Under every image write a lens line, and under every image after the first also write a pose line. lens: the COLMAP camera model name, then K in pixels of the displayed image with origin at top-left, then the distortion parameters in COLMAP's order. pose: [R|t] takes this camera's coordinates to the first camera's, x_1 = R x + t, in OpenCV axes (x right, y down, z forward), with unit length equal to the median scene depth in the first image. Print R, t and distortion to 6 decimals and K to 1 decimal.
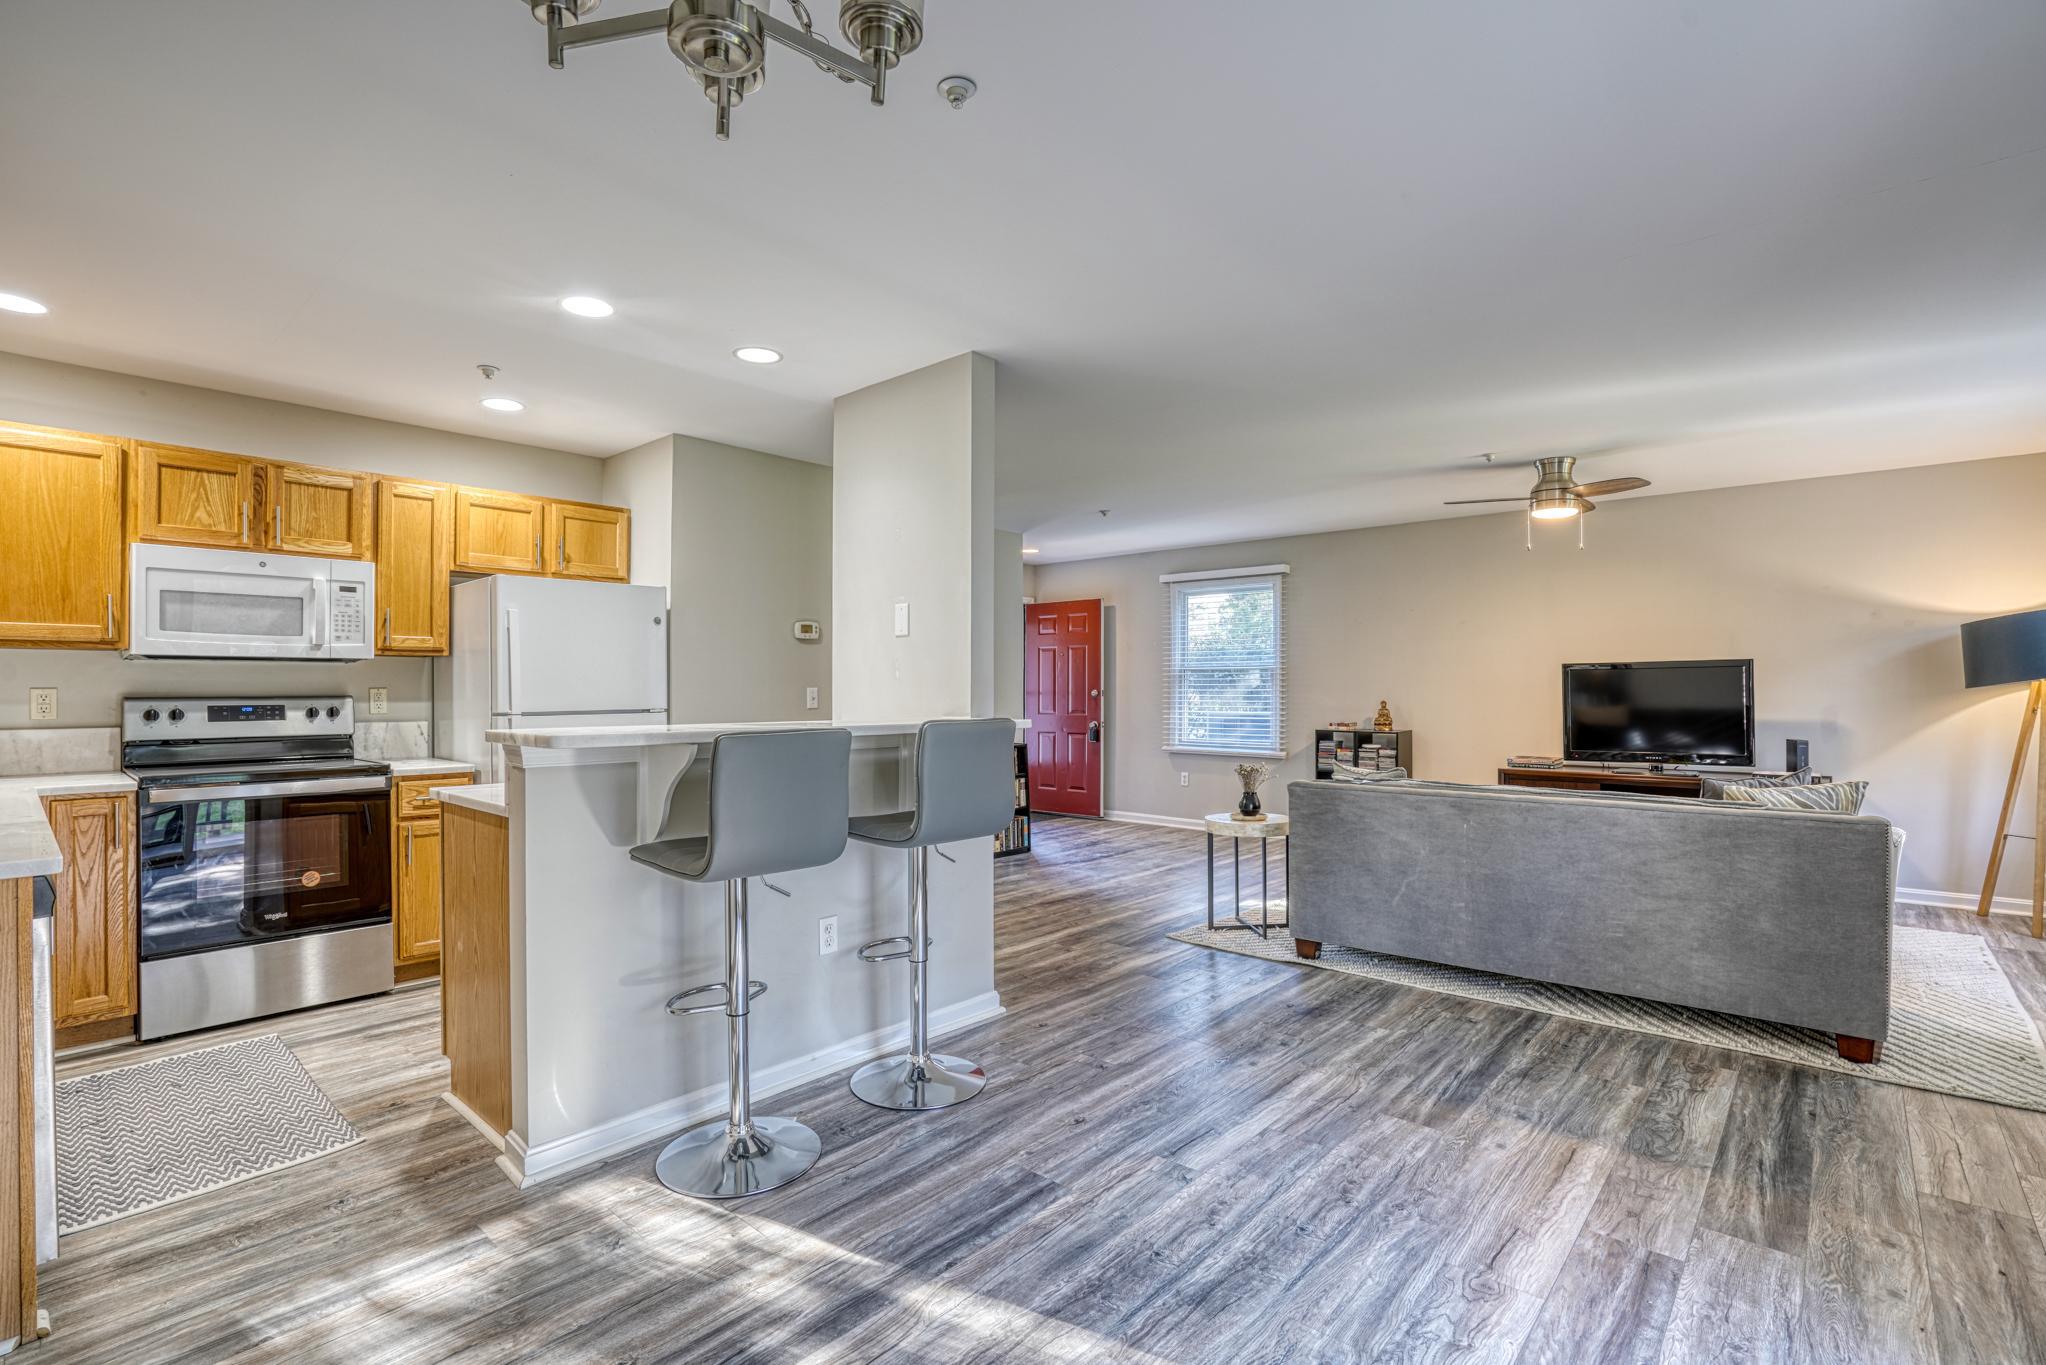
lens RADIAL K [[946.2, 0, 1001.8], [0, 946.2, 686.7], [0, 0, 1]] dist [-0.060052, 0.019628]
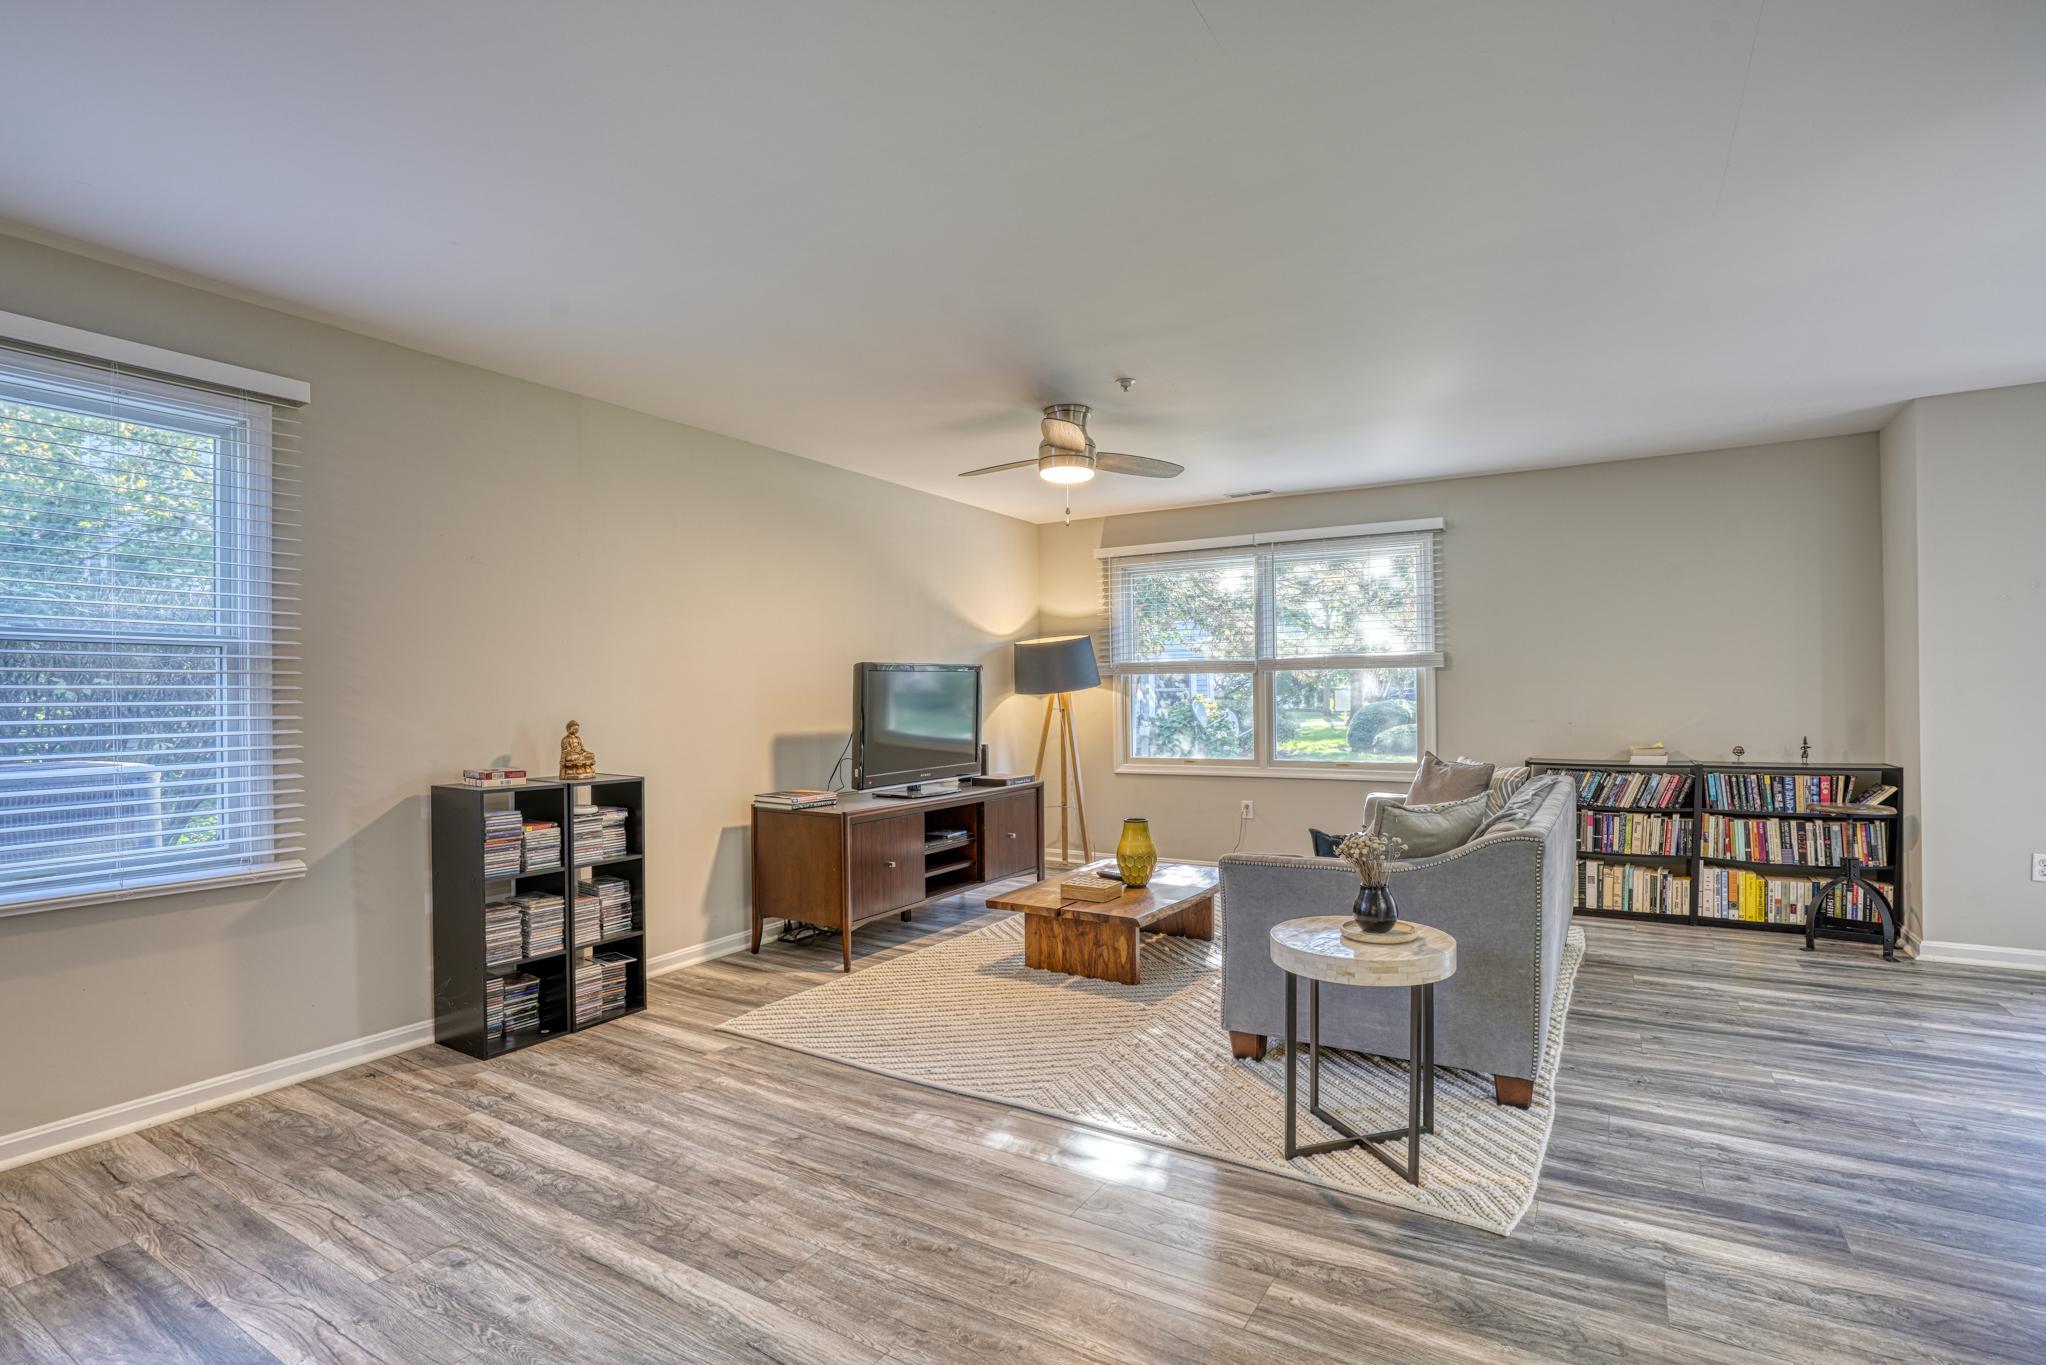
lens RADIAL K [[959.6, 0, 1017.3], [0, 959.6, 692.8], [0, 0, 1]] dist [-0.043972, 0.024545]
pose [[-0.219985, 0.008550, 0.975466, -0.285272], [0.007500, 0.999947, -0.007074, 0.009725], [-0.975474, 0.005760, -0.220037, 1.798084]]
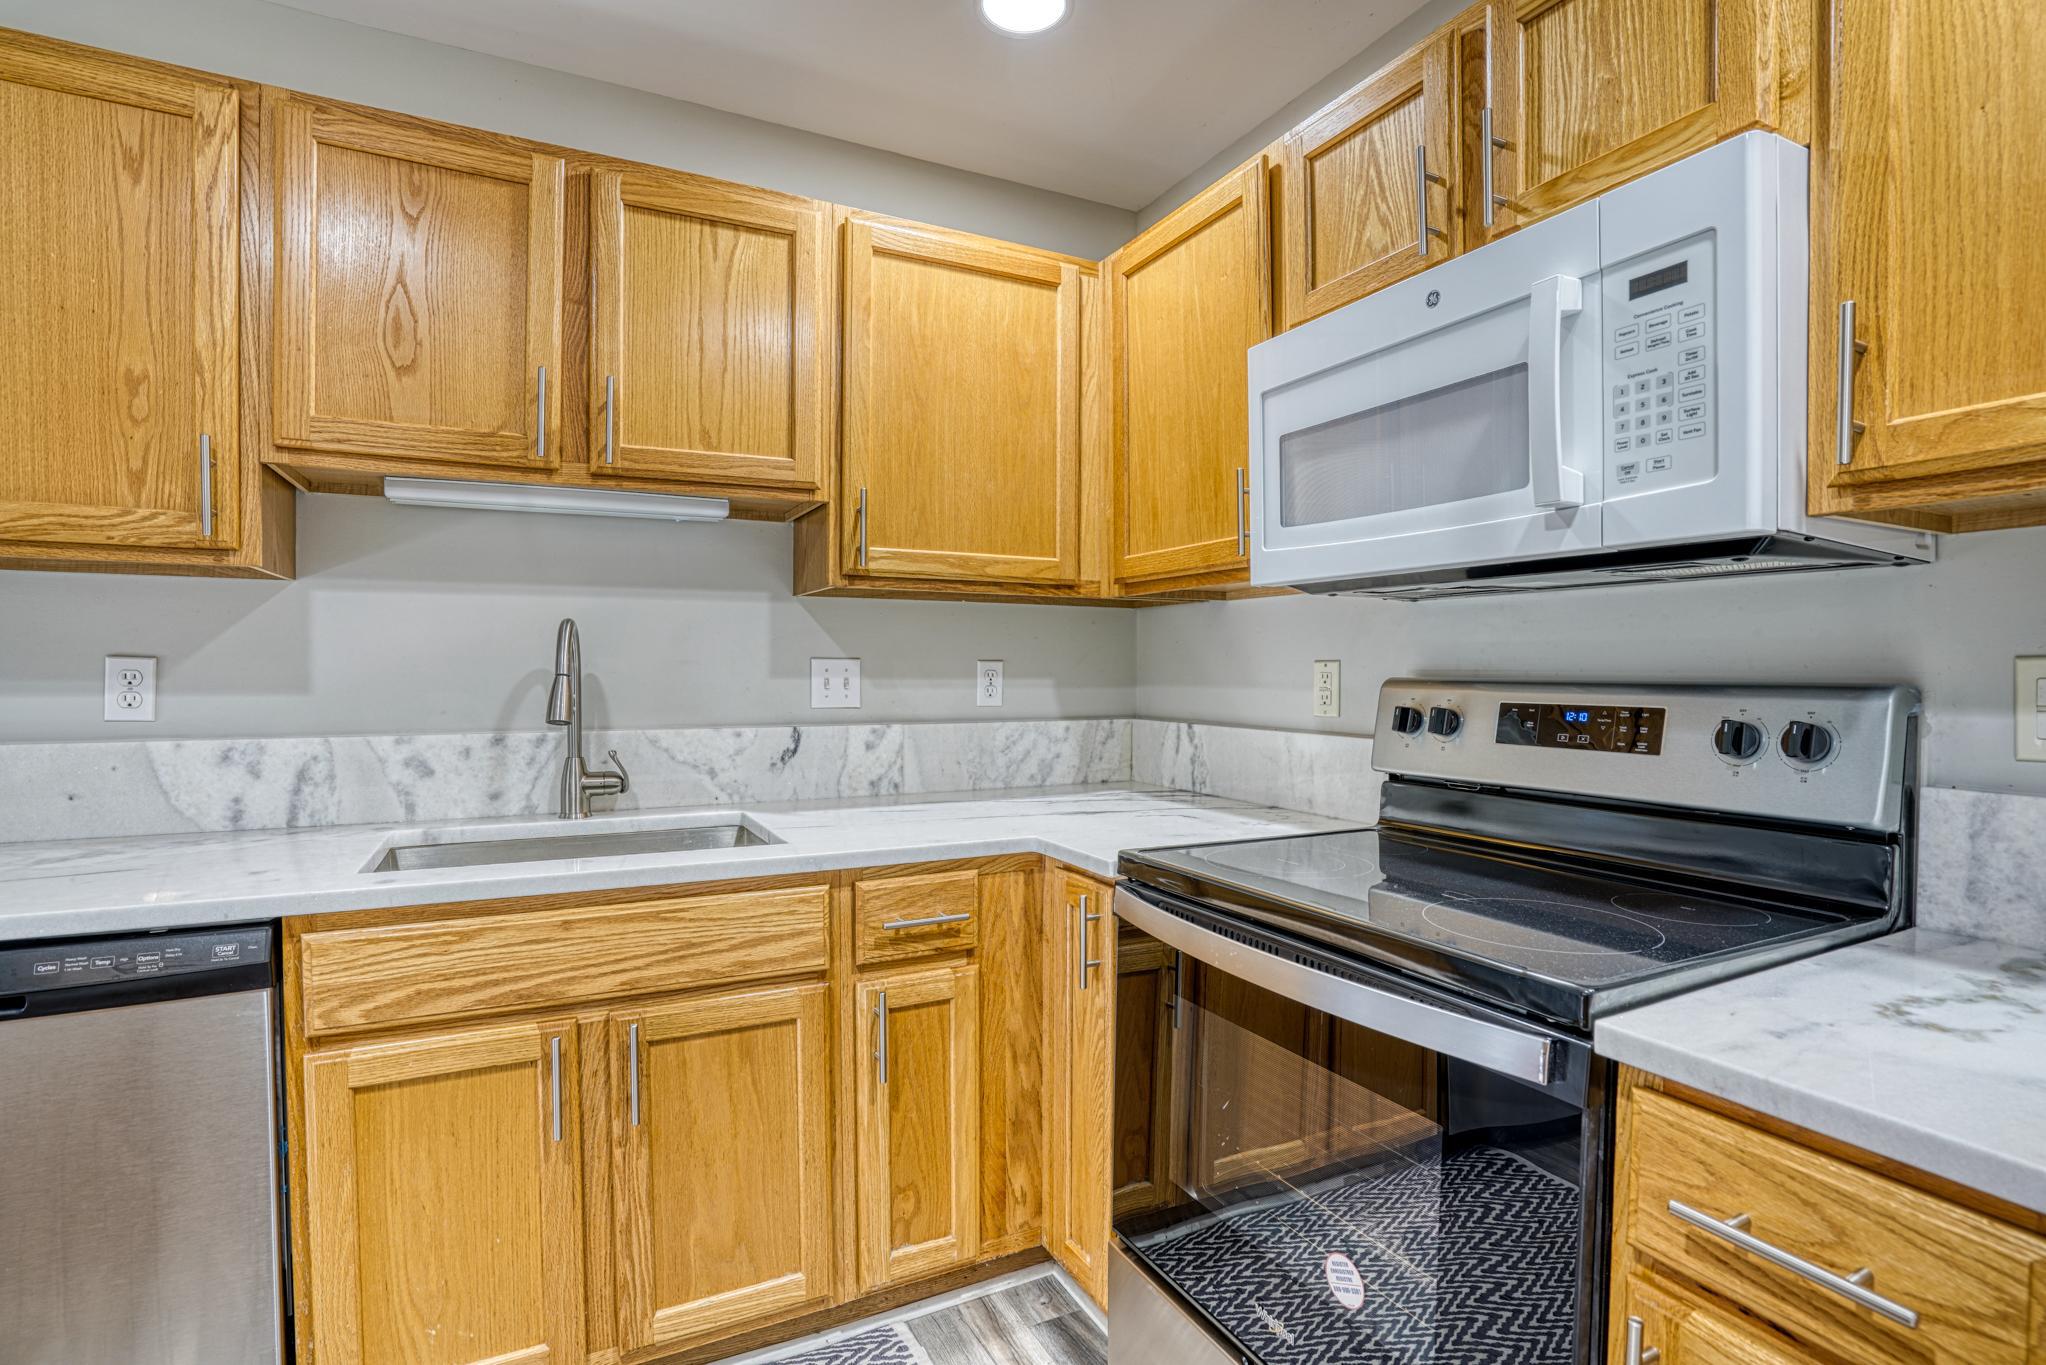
lens RADIAL K [[929.0, 0, 1030.5], [0, 929.0, 688.9], [0, 0, 1]] dist [-0.059745, 0.020712]
pose [[-0.352116, 0.019956, -0.935744, -0.440306], [0.000147, 0.999774, 0.021267, 0.006265], [0.935956, 0.007351, -0.352040, 1.002890]]
